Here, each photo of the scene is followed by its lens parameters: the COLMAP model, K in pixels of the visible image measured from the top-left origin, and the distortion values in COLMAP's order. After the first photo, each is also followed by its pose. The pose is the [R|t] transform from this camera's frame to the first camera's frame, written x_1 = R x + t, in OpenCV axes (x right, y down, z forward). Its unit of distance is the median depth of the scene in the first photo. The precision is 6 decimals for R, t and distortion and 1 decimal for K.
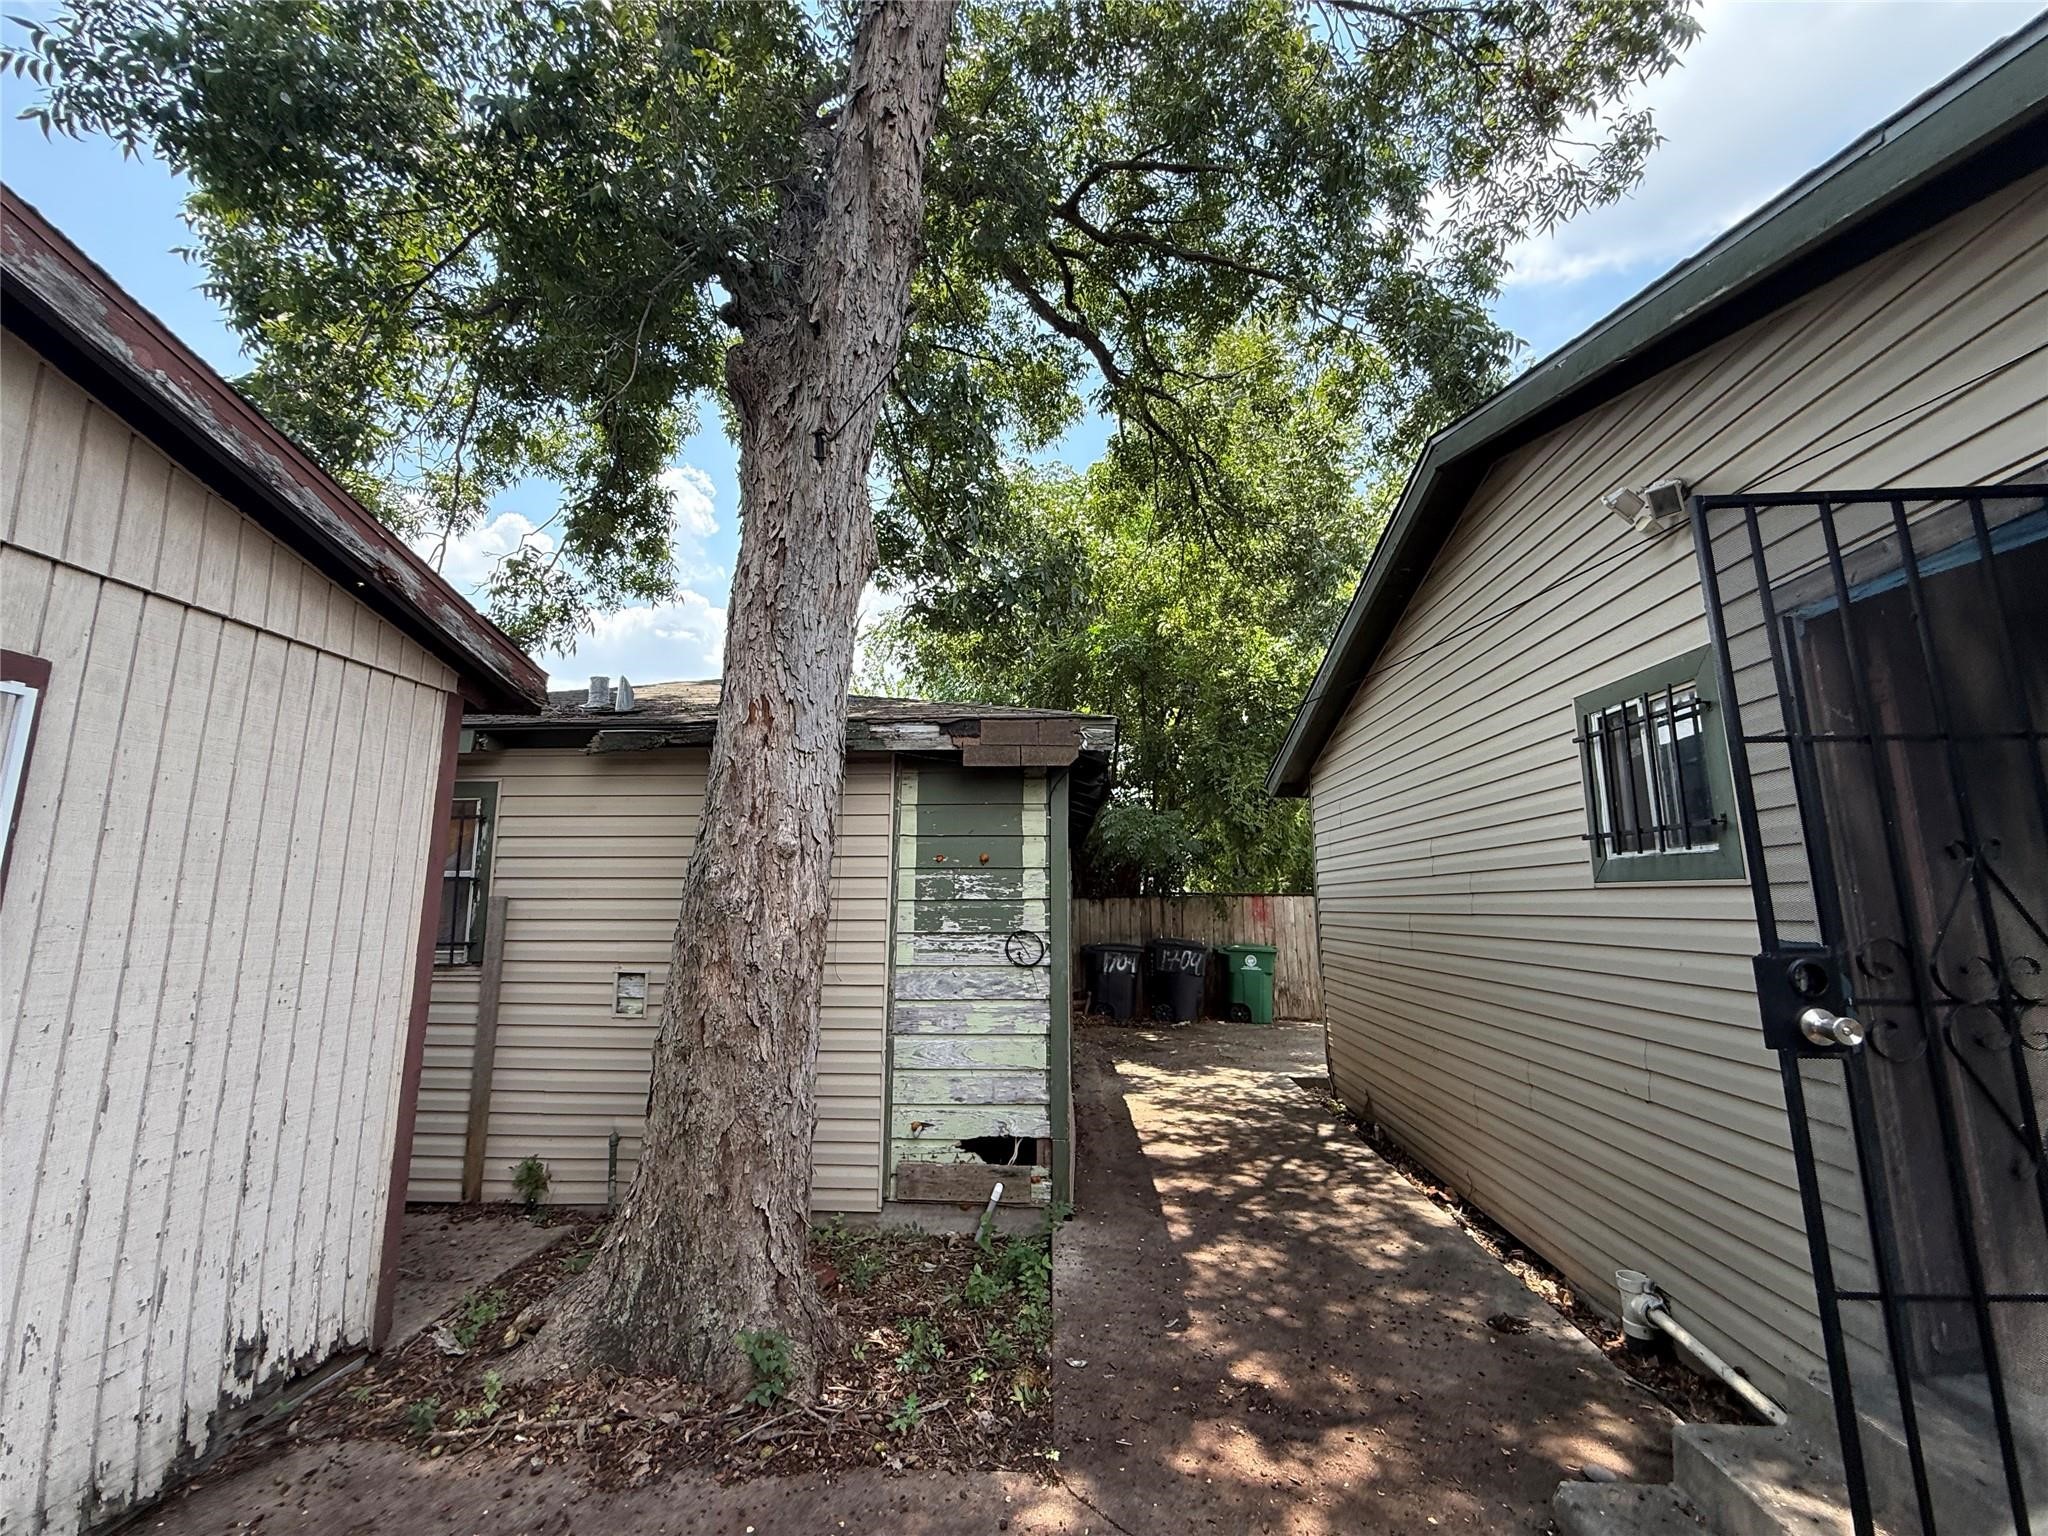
lens RADIAL K [[818.1, 0, 1027.4], [0, 818.1, 769.6], [0, 0, 1]] dist [-0.001315, 0.000005]
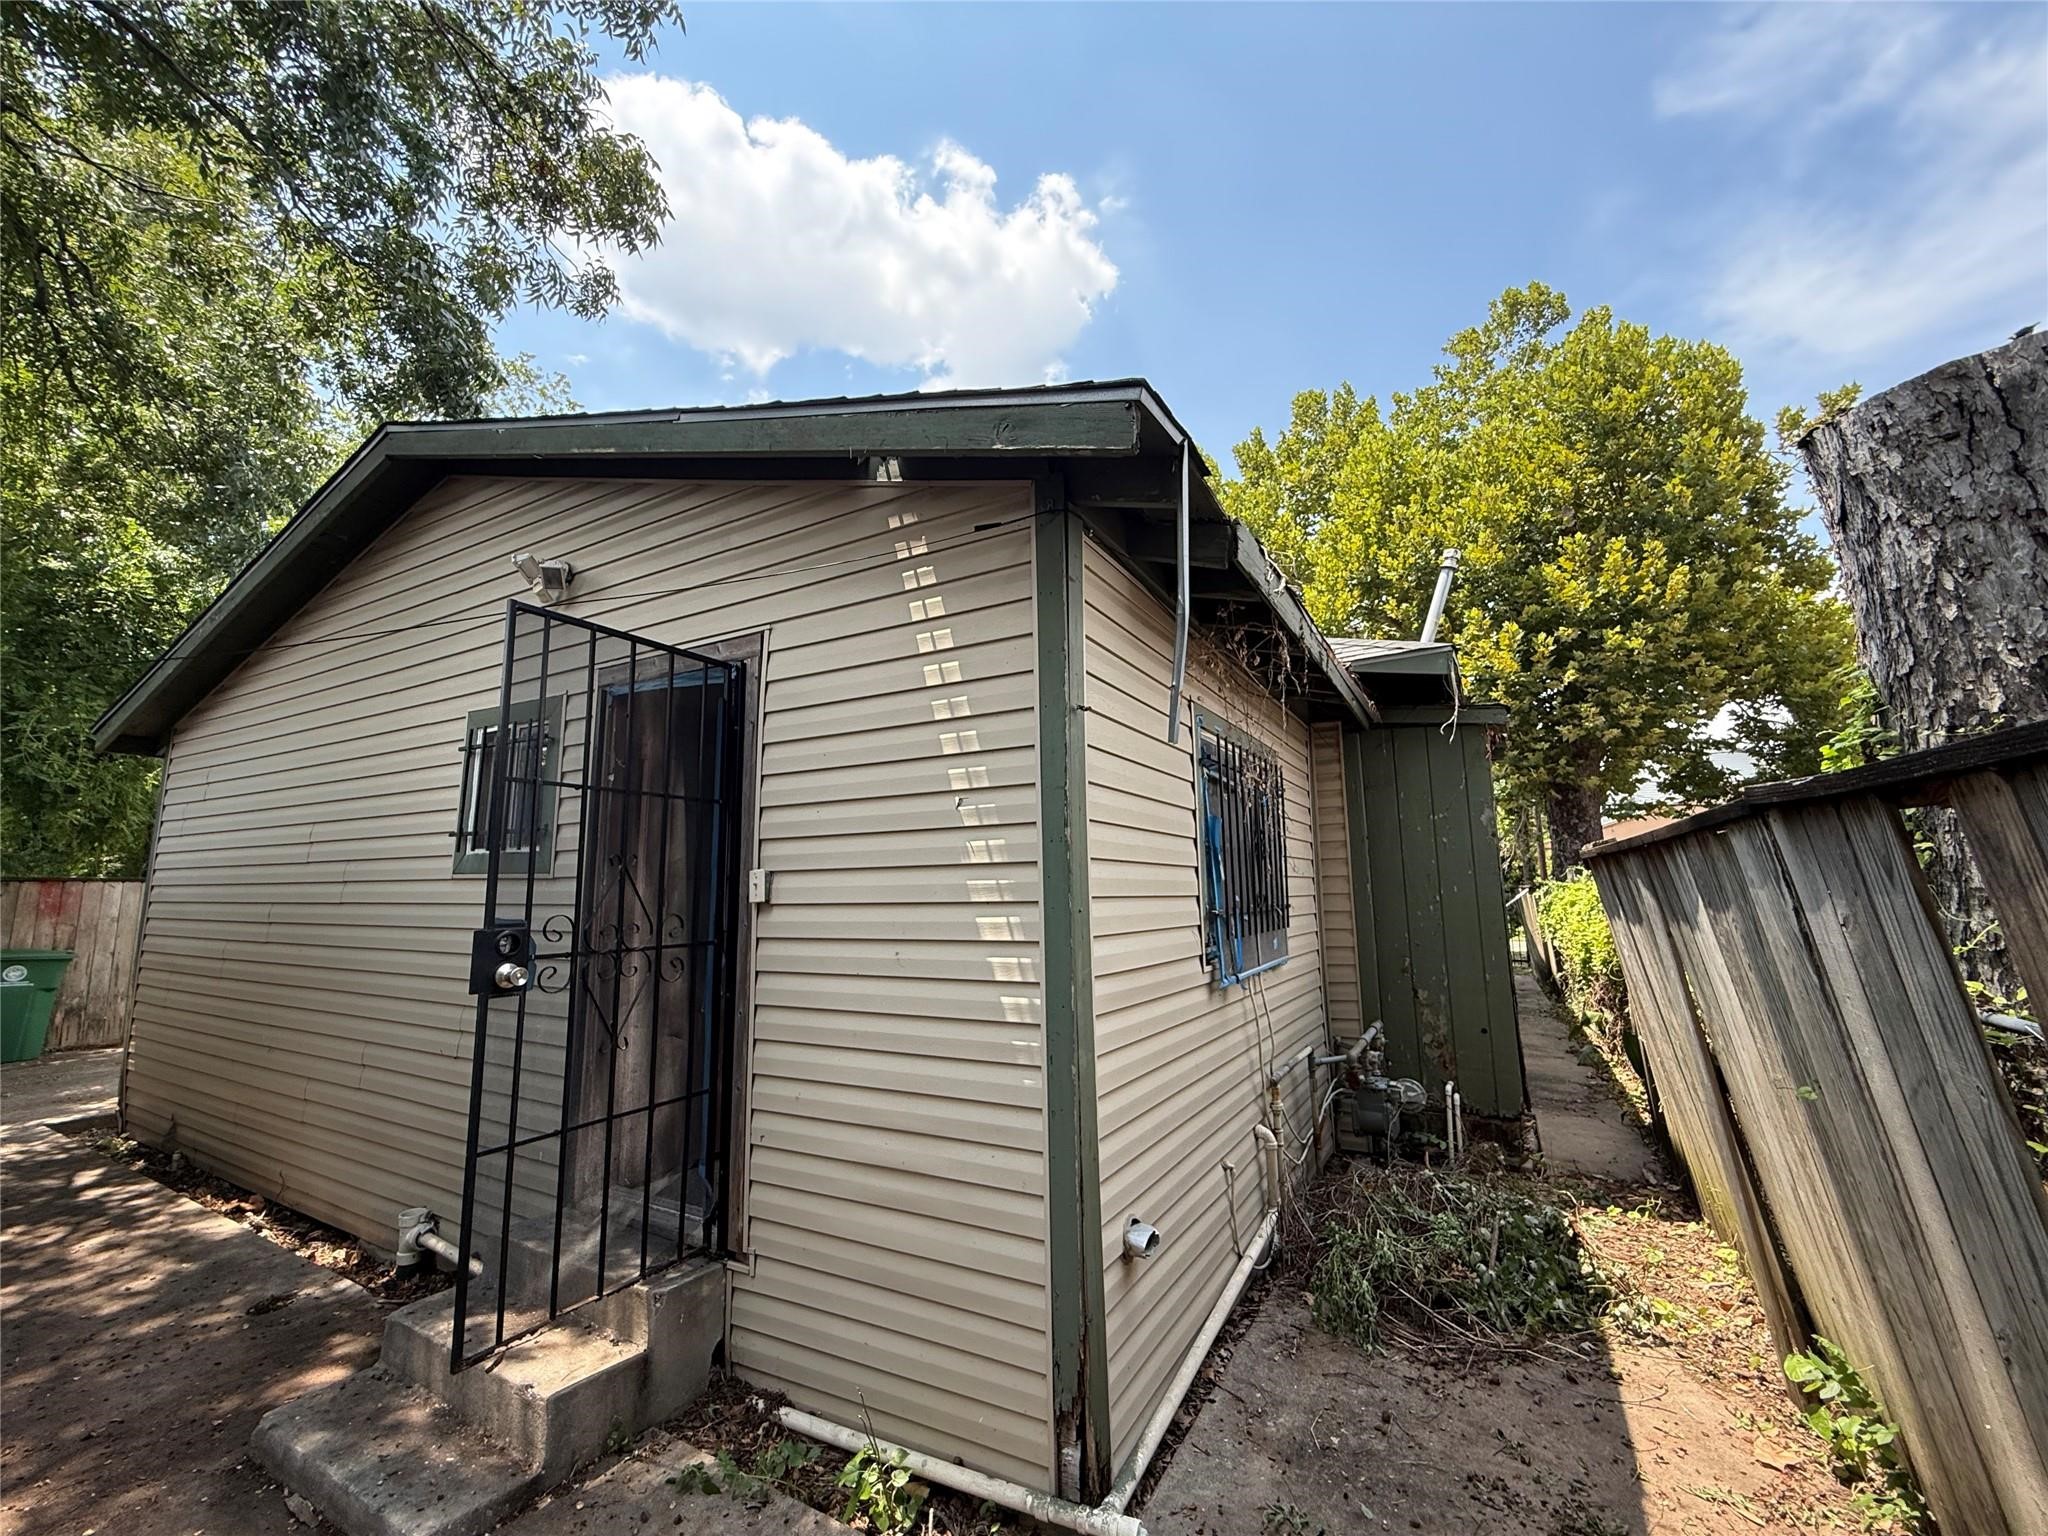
lens RADIAL K [[818.1, 0, 1027.4], [0, 818.1, 769.6], [0, 0, 1]] dist [-0.001315, 0.000005]
pose [[0.430267, 0.130541, 0.893213, -0.002356], [-0.144224, 0.986719, -0.074733, -0.031577], [-0.891106, -0.096668, 0.443379, -0.183563]]
